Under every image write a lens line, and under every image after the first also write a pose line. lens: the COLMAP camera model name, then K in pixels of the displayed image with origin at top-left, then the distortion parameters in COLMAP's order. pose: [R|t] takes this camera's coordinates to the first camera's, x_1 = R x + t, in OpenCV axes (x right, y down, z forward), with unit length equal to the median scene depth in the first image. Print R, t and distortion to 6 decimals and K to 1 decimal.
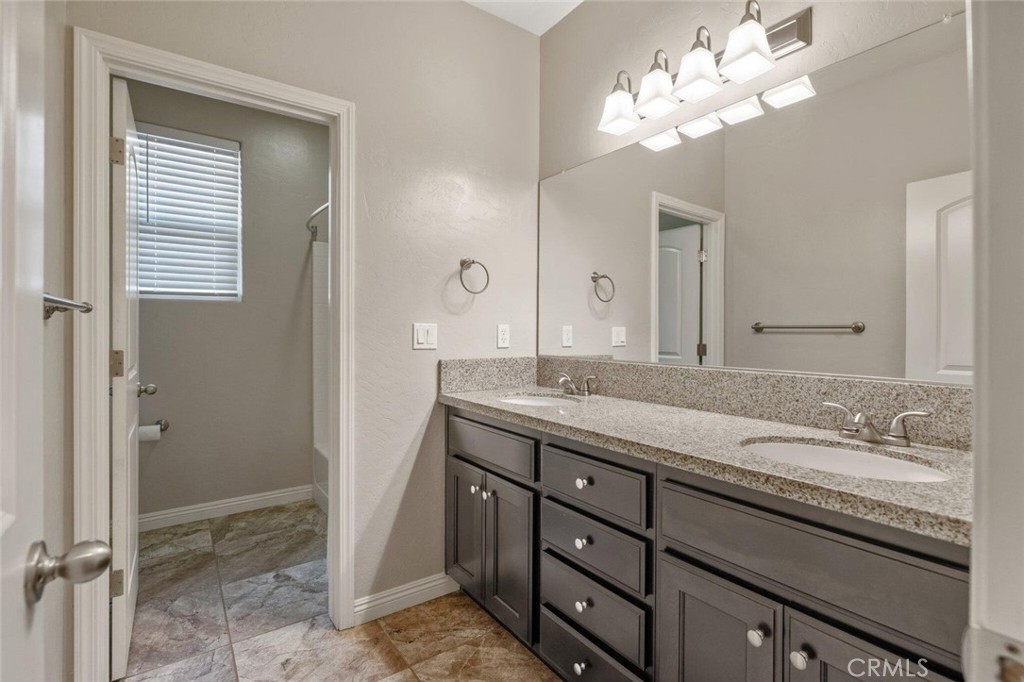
lens RADIAL K [[481.8, 0, 511.1], [0, 481.8, 339.4], [0, 0, 1]] dist [-0.002906, 0.000140]
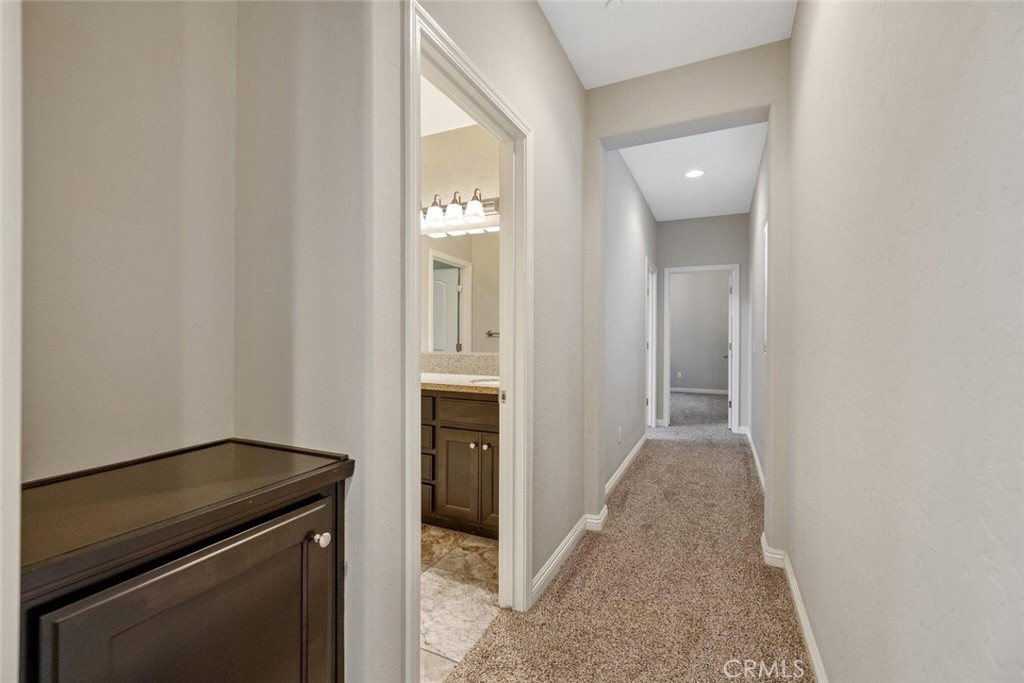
lens RADIAL K [[428.4, 0, 513.8], [0, 428.4, 340.4], [0, 0, 1]] dist [-0.007408, -0.000269]
pose [[0.879631, 0.002511, 0.475651, -0.245514], [-0.001182, 0.999995, -0.003094, 0.008286], [-0.475656, 0.002160, 0.879629, -0.688733]]
